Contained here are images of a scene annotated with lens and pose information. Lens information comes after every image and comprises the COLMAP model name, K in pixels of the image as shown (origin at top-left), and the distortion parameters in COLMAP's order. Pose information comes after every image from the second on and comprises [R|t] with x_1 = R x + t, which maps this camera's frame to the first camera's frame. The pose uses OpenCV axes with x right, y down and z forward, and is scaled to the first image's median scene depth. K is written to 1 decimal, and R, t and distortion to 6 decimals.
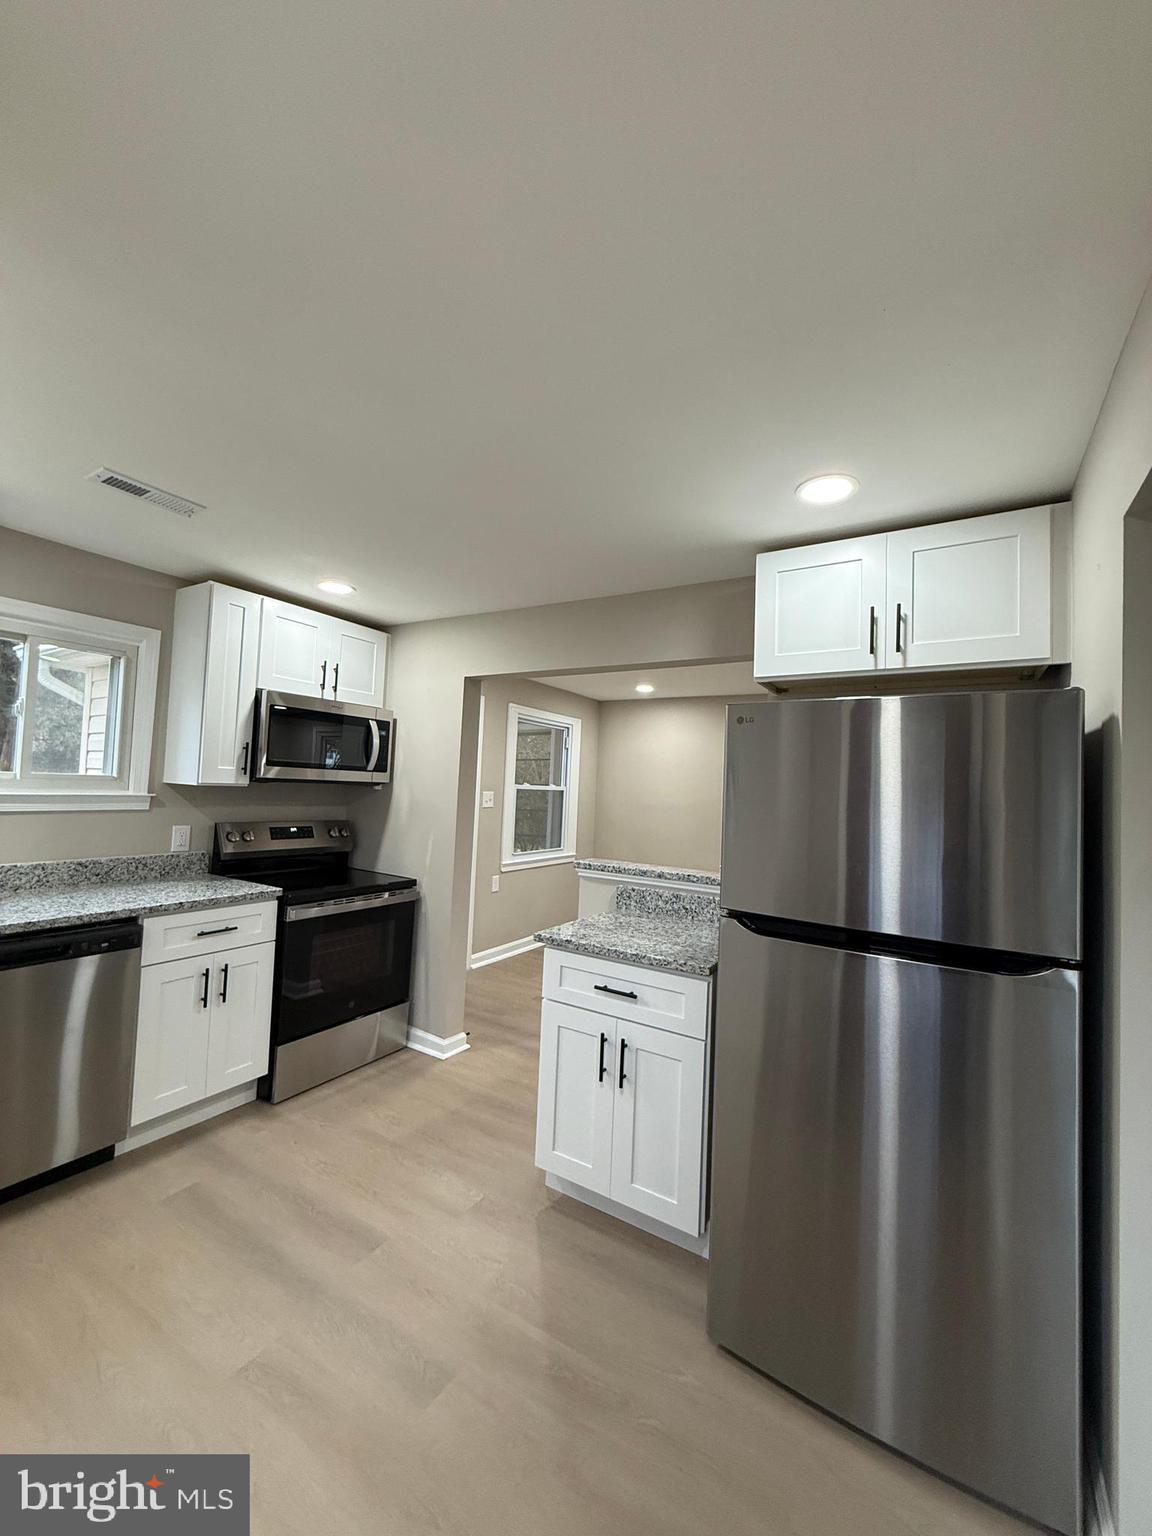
lens RADIAL K [[614.2, 0, 576.0], [0, 614.2, 761.7], [0, 0, 1]] dist [0.000910, -0.000068]
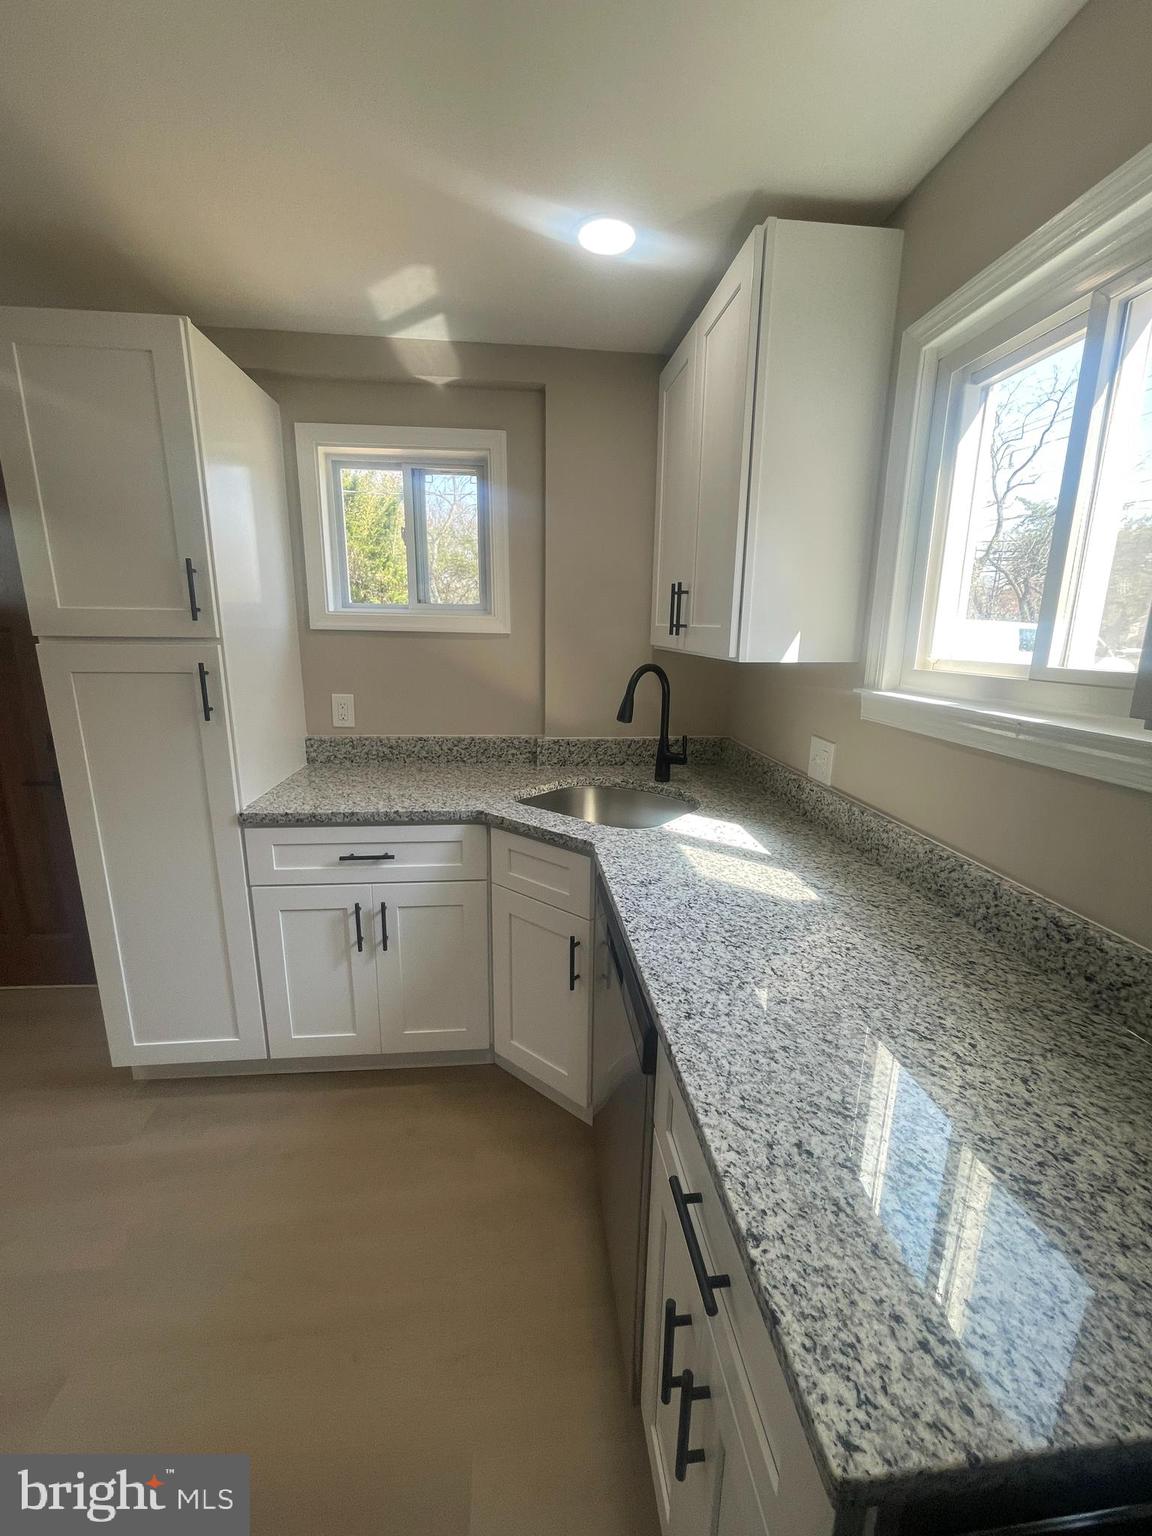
lens RADIAL K [[622.6, 0, 577.2], [0, 622.6, 764.9], [0, 0, 1]] dist [-0.003608, -0.000236]
pose [[-0.791962, 0.083006, -0.604901, -0.353412], [-0.017943, 0.987124, 0.158947, 0.021085], [0.610306, 0.136734, -0.780276, 1.039174]]
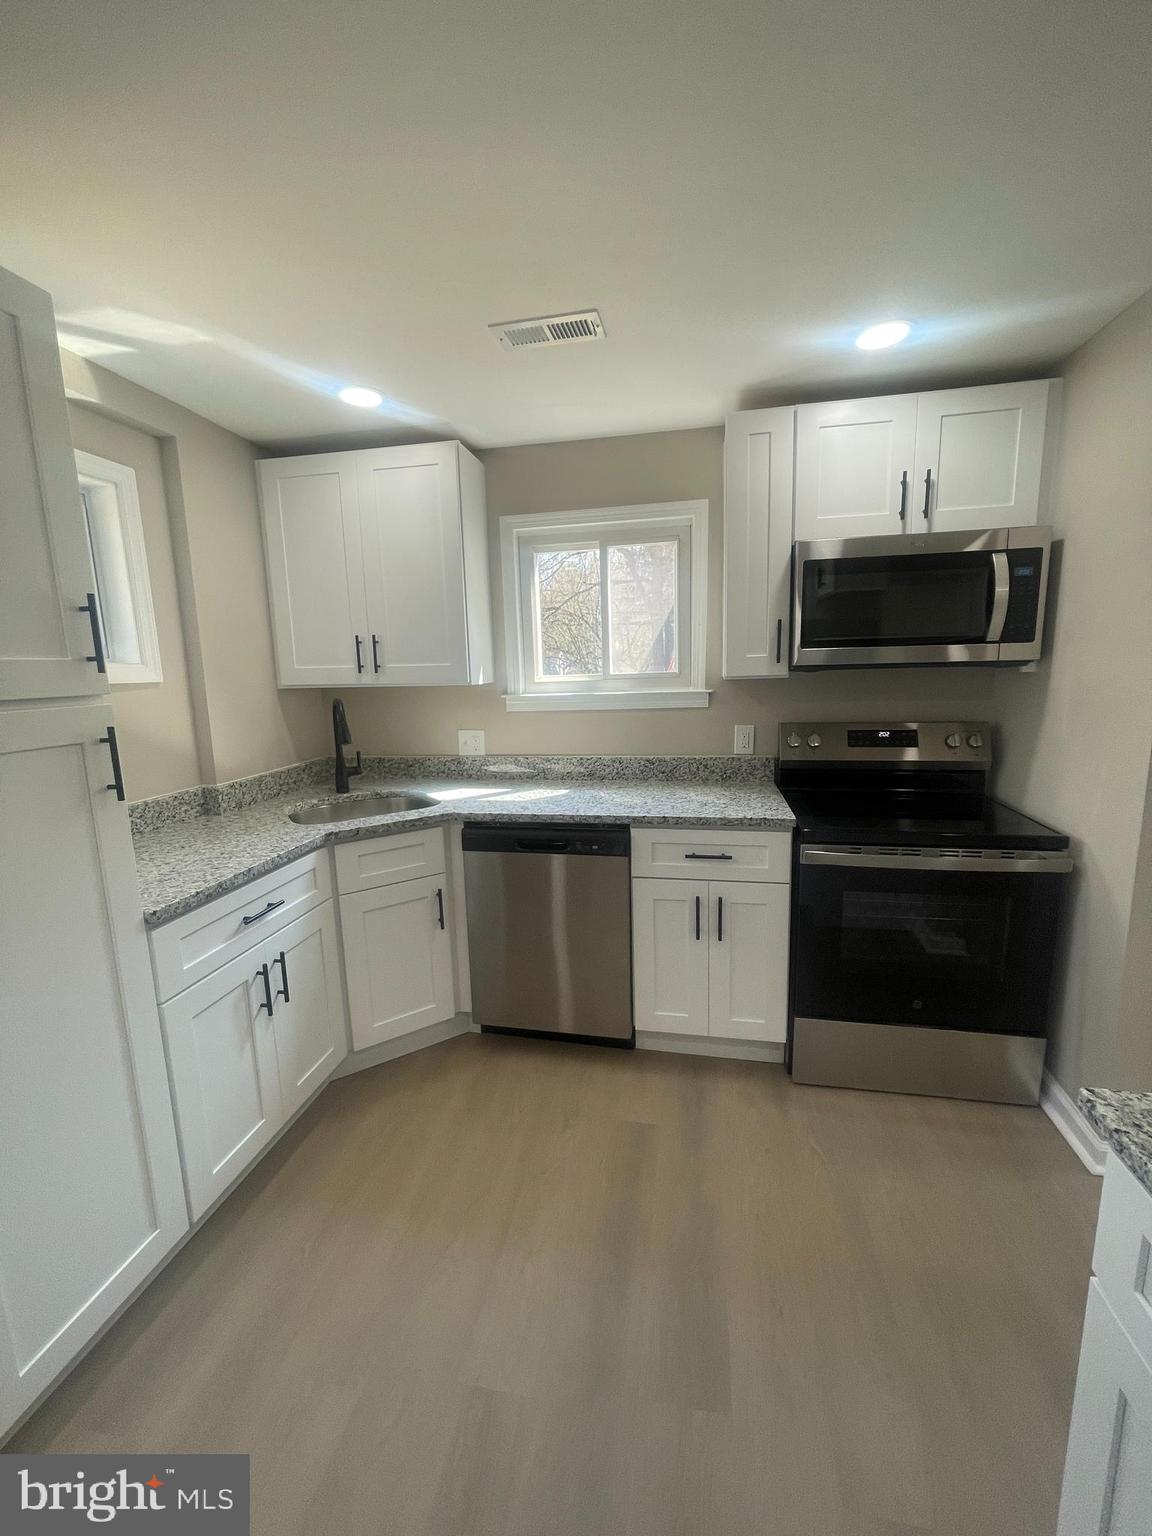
lens RADIAL K [[622.6, 0, 575.8], [0, 622.6, 764.7], [0, 0, 1]] dist [-0.003608, -0.000236]
pose [[0.352575, 0.098932, -0.930539, 0.111614], [0.083767, 0.987067, 0.136681, 0.020197], [0.932027, -0.126139, 0.339728, 0.504506]]
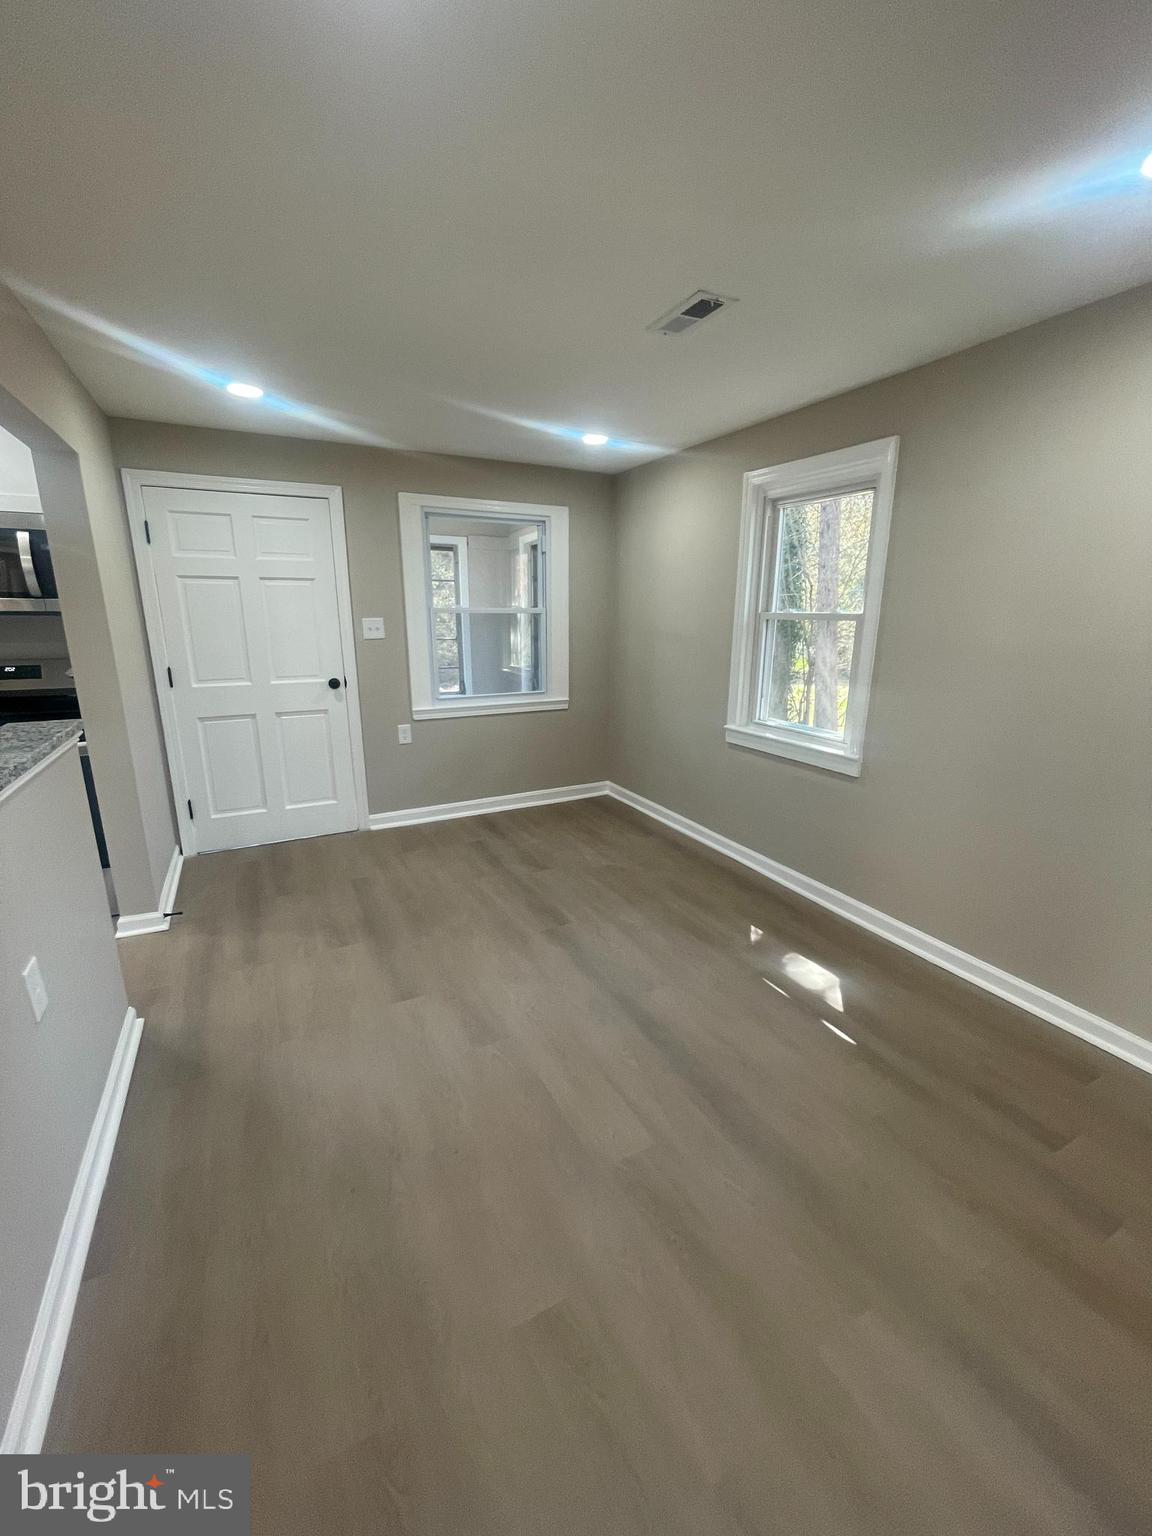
lens RADIAL K [[622.6, 0, 580.5], [0, 622.6, 765.6], [0, 0, 1]] dist [-0.003608, -0.000236]
pose [[0.858488, 0.085687, -0.505625, 0.888222], [0.055847, 0.964458, 0.258266, 0.071444], [0.509784, -0.249956, 0.823190, 0.782806]]
